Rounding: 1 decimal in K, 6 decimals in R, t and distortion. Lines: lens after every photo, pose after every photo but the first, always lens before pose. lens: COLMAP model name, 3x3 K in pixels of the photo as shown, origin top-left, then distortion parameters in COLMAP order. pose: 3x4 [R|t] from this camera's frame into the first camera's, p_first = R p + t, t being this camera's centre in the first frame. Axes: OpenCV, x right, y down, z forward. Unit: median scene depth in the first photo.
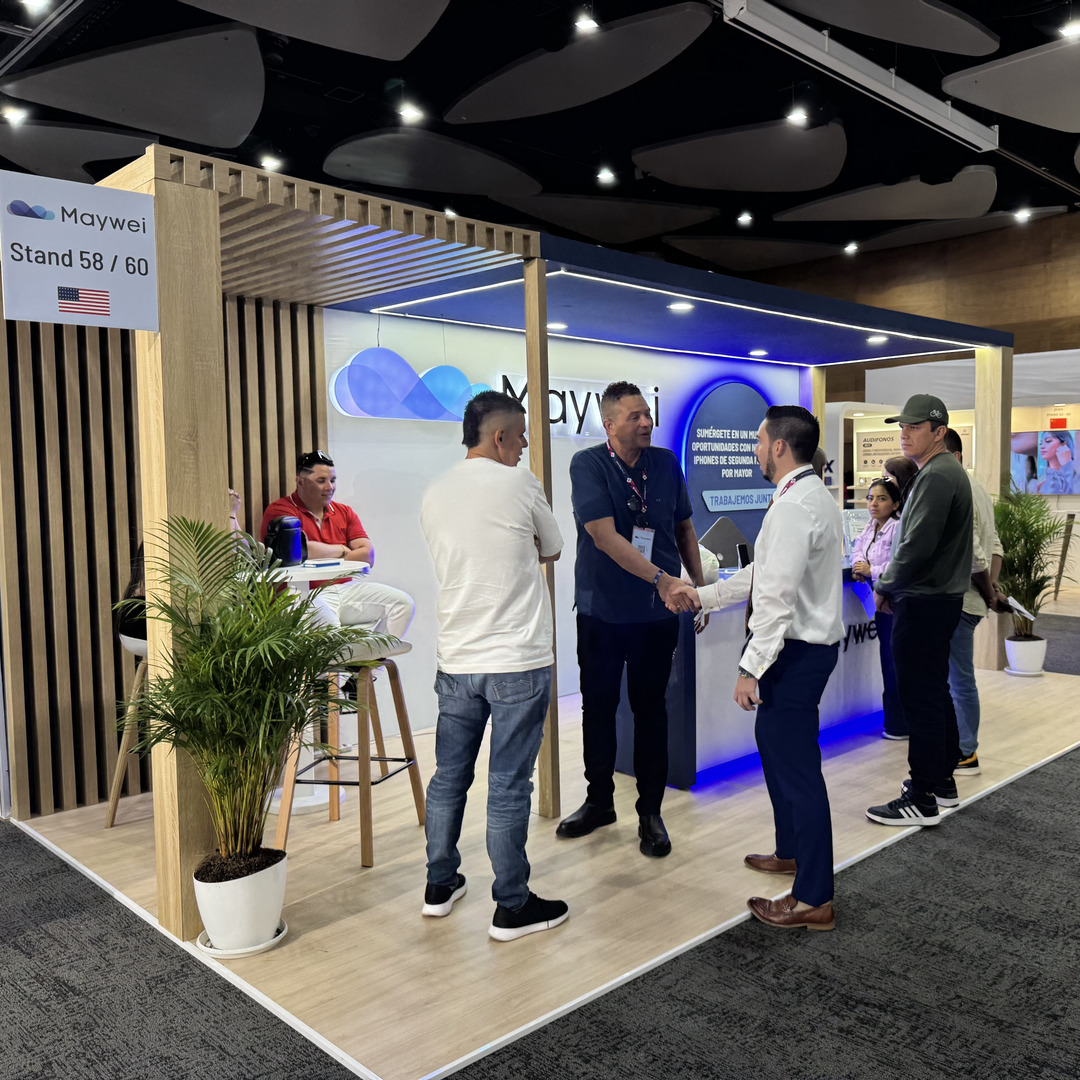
lens RADIAL K [[981.2, 0, 540.0], [0, 981.2, 540.0], [0, 0, 1]] dist [0.005449, -0.000678]
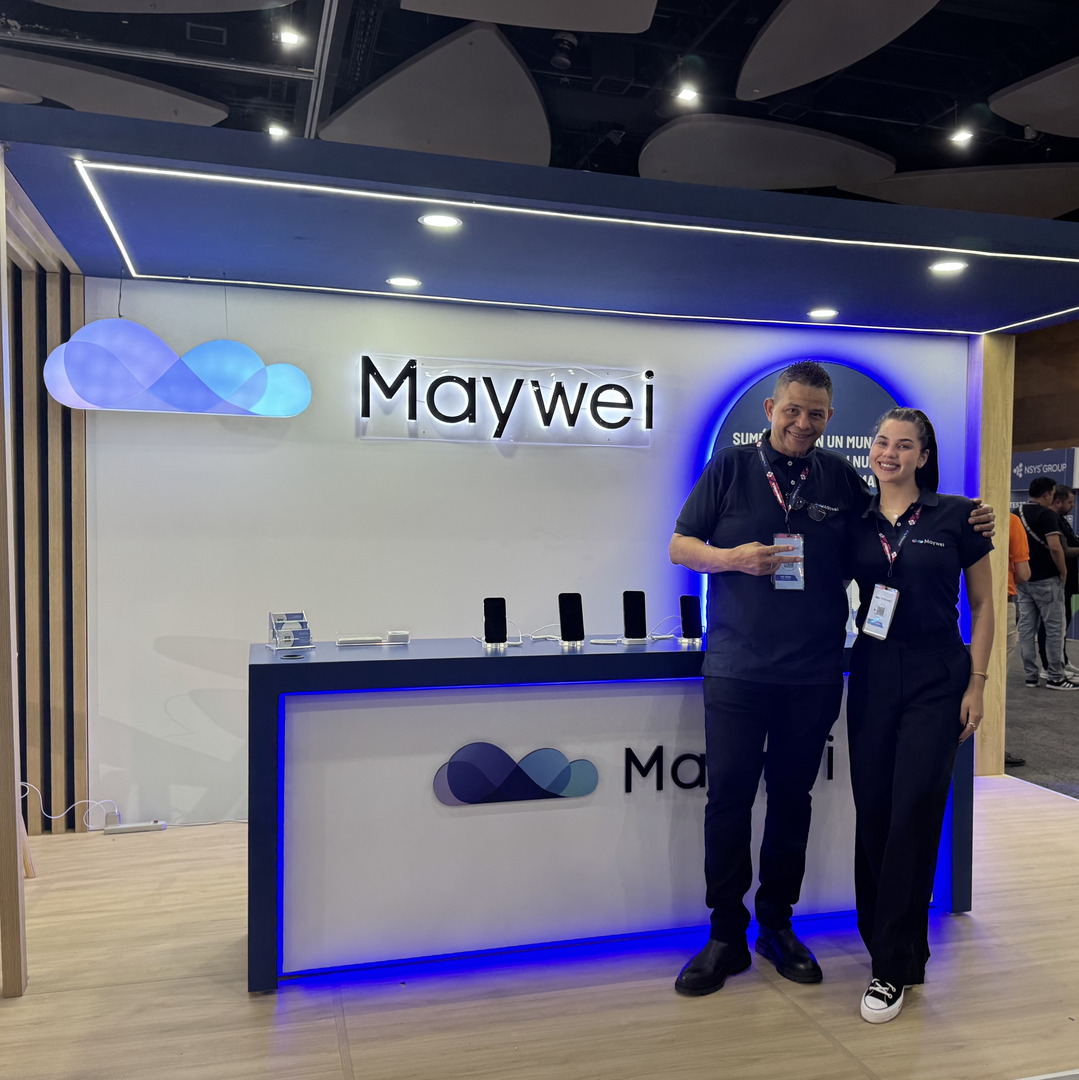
lens RADIAL K [[1022.5, 0, 539.5], [0, 1022.5, 540.0], [0, 0, 1]] dist [0.080916, -0.118273]
pose [[0.896914, 0.027760, -0.441332, 0.353397], [-0.047741, 0.998273, -0.034231, -0.008954], [0.439620, 0.051772, 0.896691, 0.311836]]
